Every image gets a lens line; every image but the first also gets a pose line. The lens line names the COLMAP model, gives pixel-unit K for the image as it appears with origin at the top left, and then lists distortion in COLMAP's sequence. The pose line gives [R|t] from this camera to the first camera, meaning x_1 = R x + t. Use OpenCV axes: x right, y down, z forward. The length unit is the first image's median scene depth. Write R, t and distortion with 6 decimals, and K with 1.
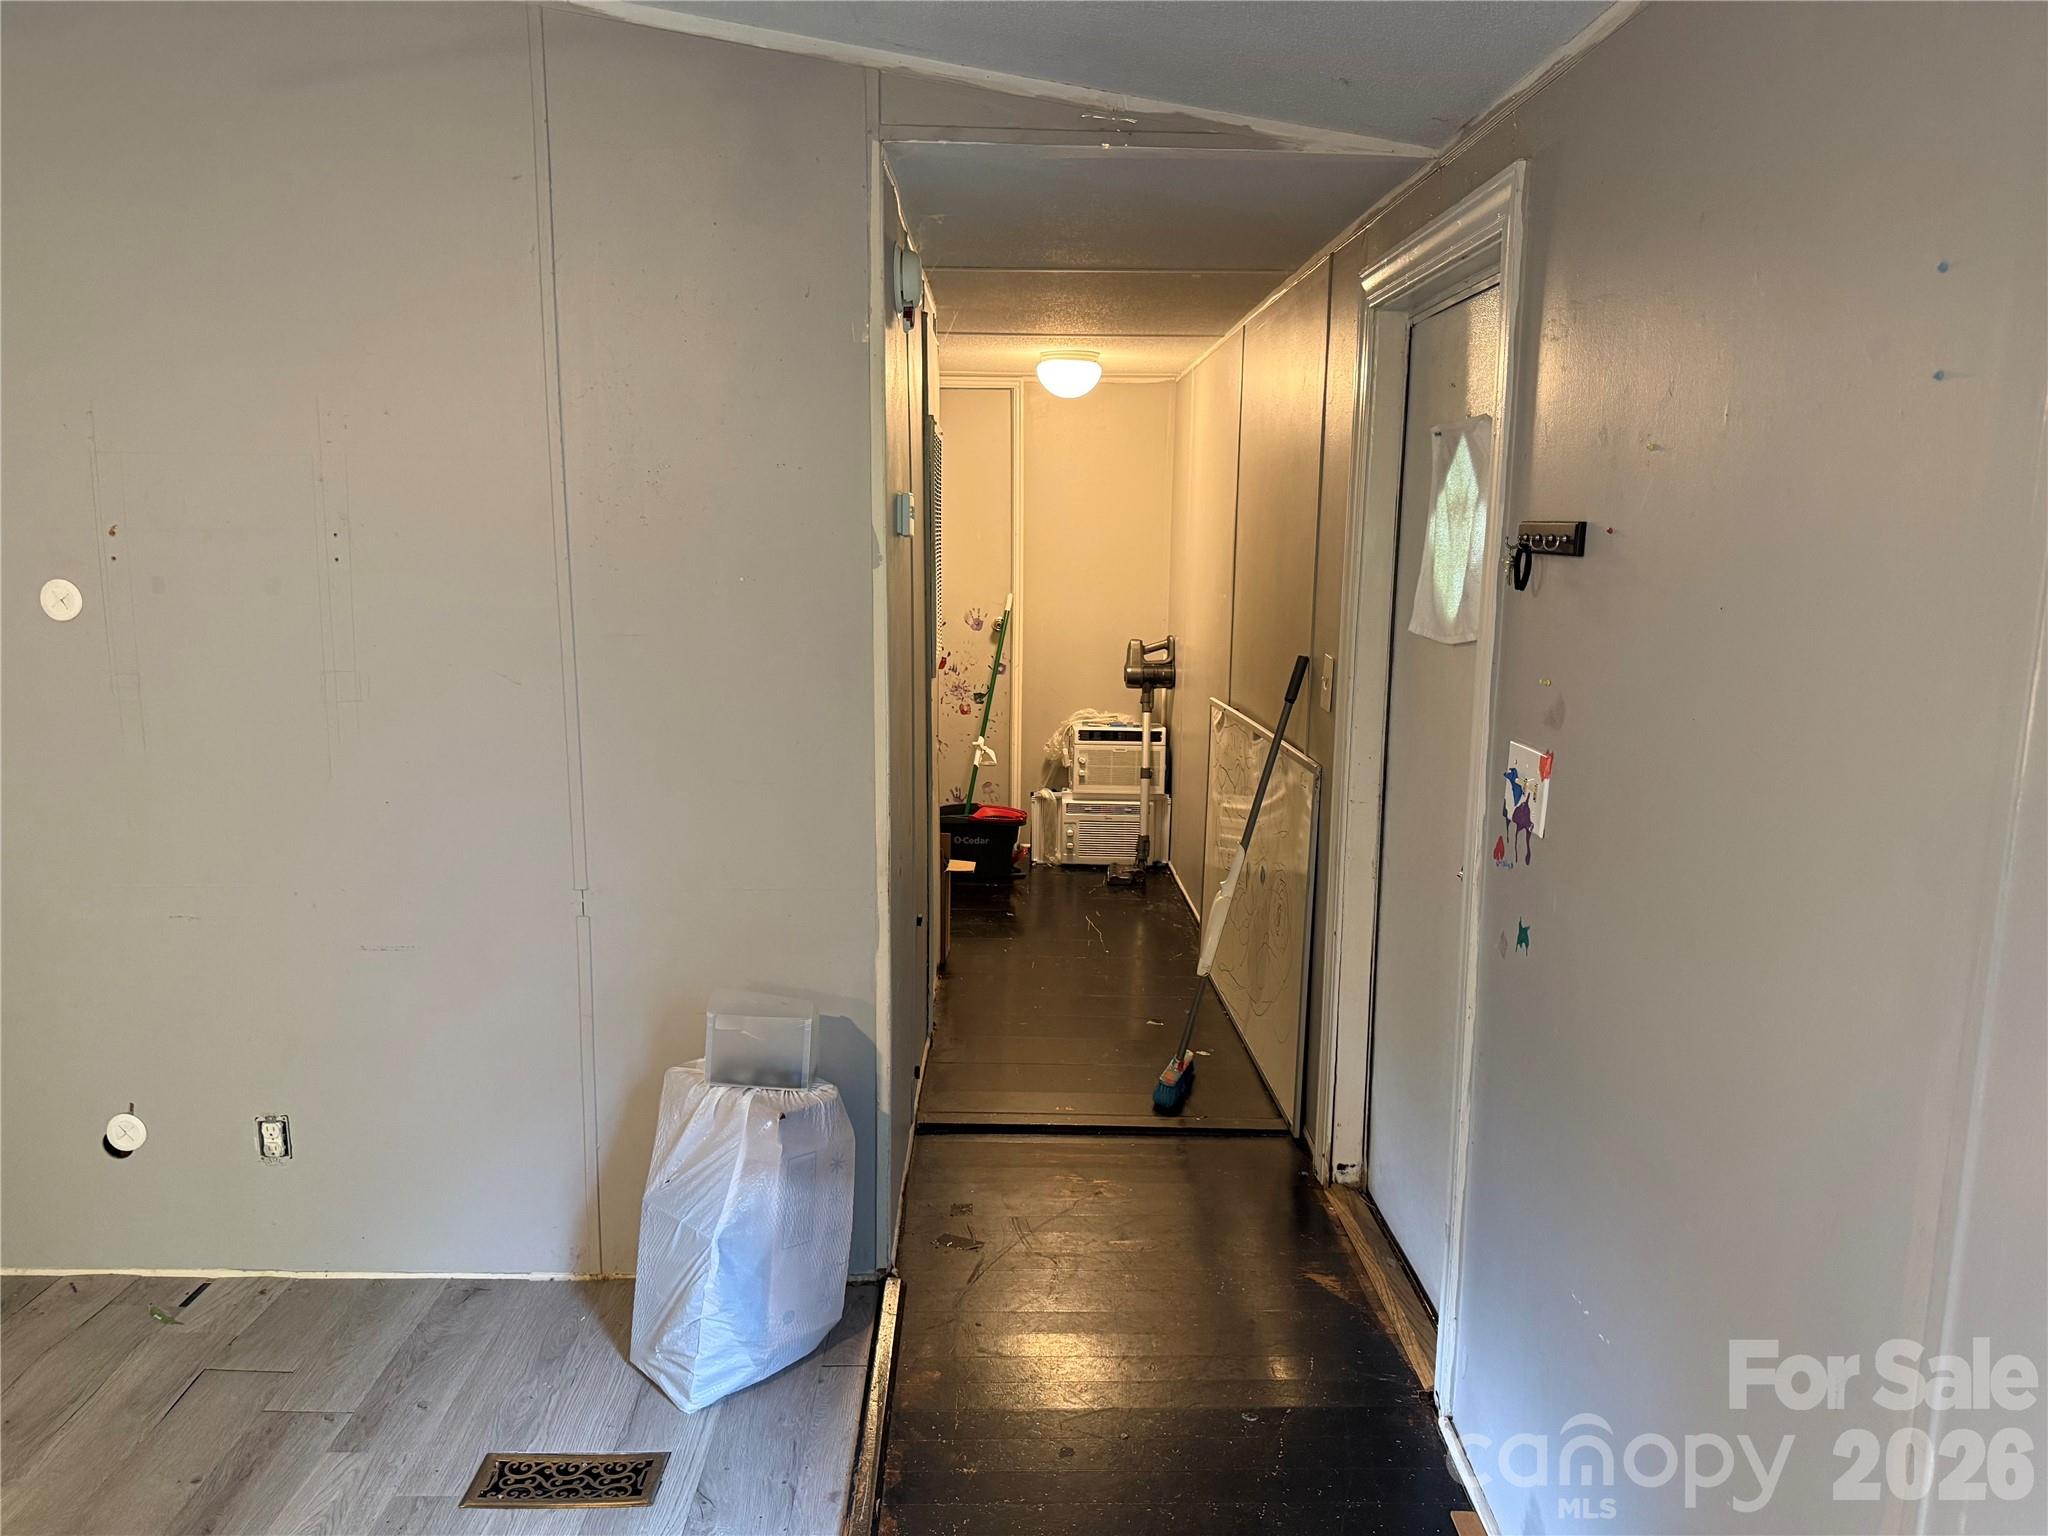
lens RADIAL K [[1444.9, 0, 1024.0], [0, 1444.9, 768.0], [0, 0, 1]] dist [0.145758, -0.236055]
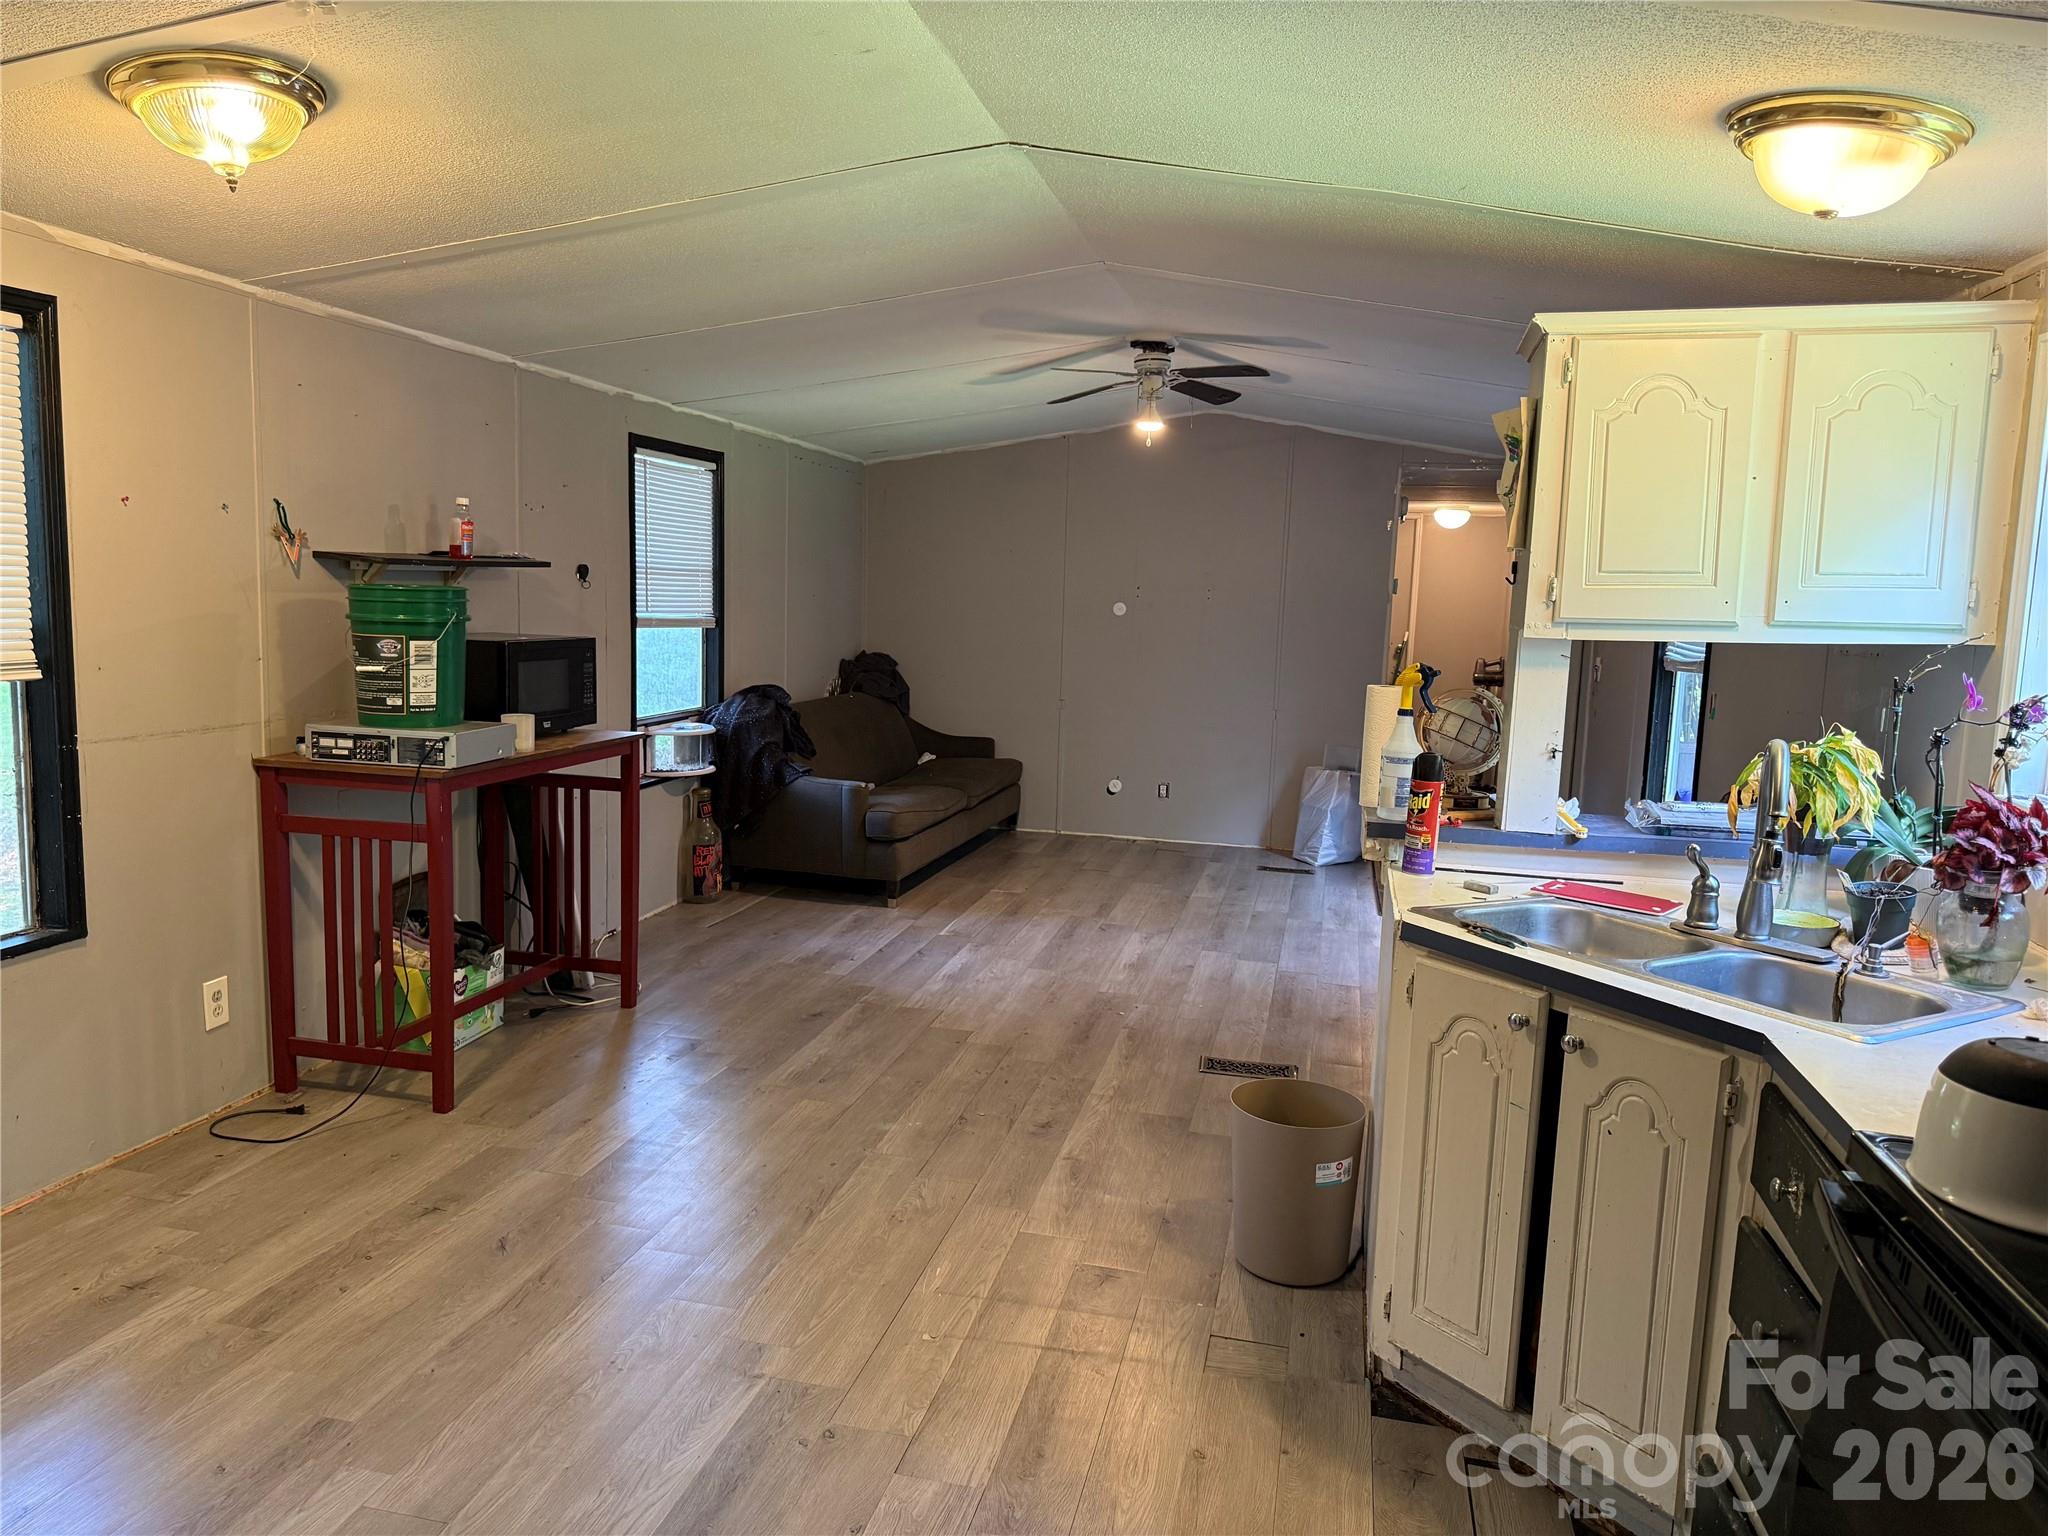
lens RADIAL K [[1444.9, 0, 1024.0], [0, 1444.9, 768.0], [0, 0, 1]] dist [0.145758, -0.236055]
pose [[0.973066, 0.051532, -0.224691, -0.114230], [-0.062134, 0.997251, -0.040370, 0.301544], [0.221993, 0.053244, 0.973593, -1.699639]]
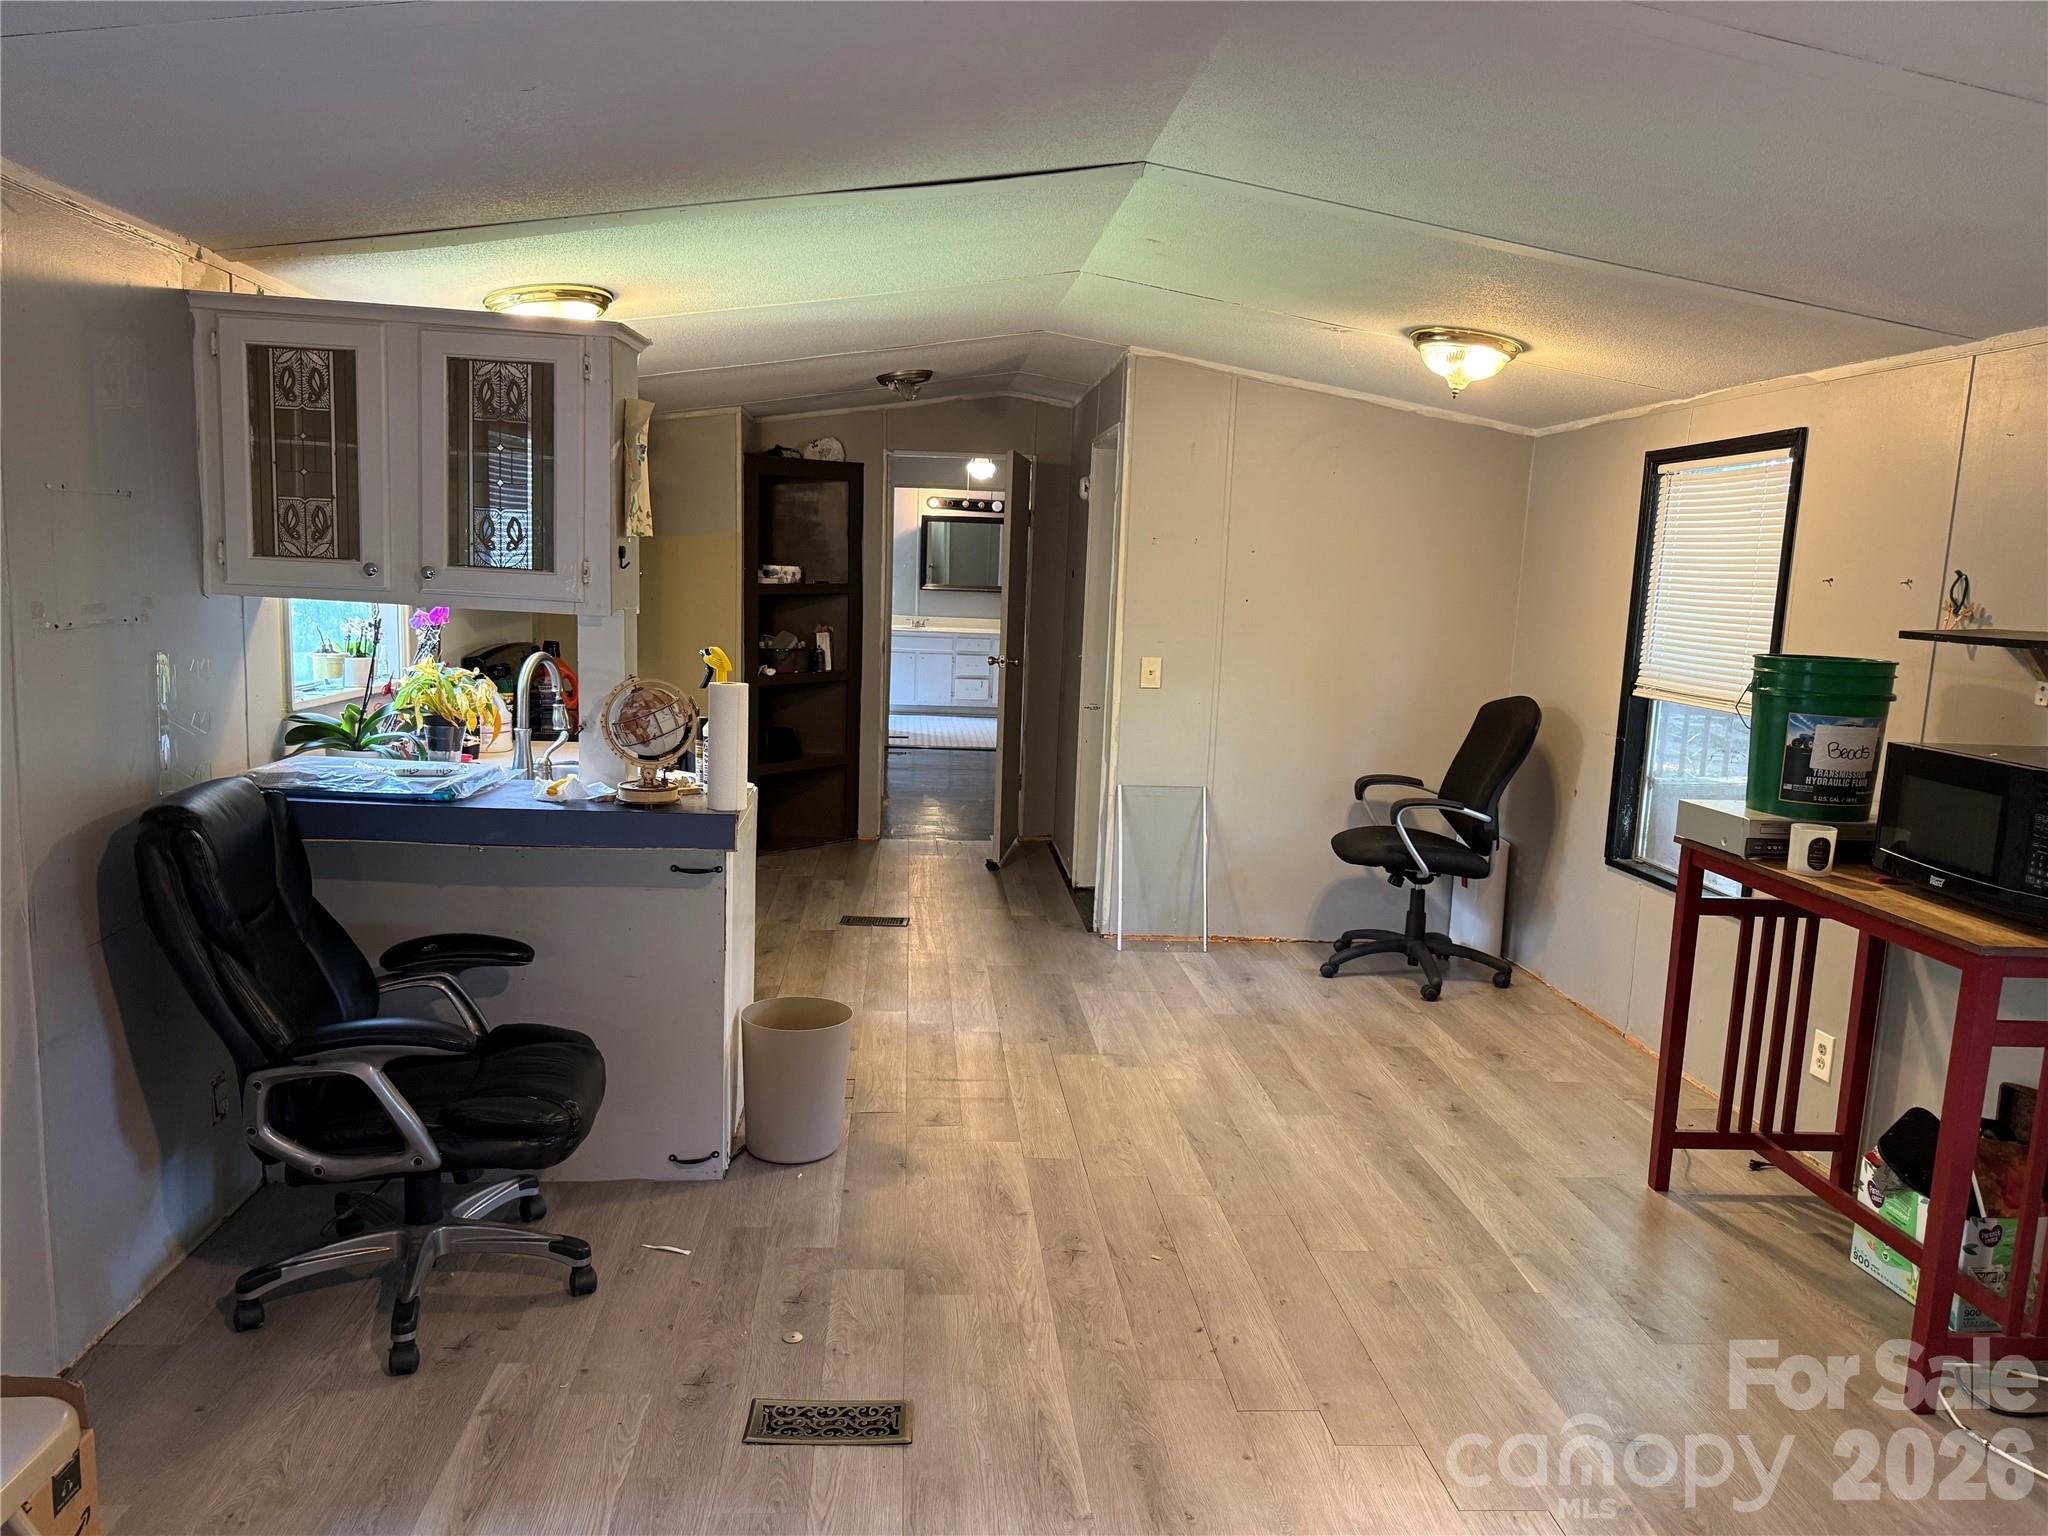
lens RADIAL K [[1450.8, 0, 1021.1], [0, 1450.8, 771.2], [0, 0, 1]] dist [0.093402, -0.170387]
pose [[-0.996795, -0.040810, -0.068809, -0.234421], [-0.059778, 0.951556, 0.301610, -0.071565], [0.053167, 0.304756, -0.950945, 0.353525]]
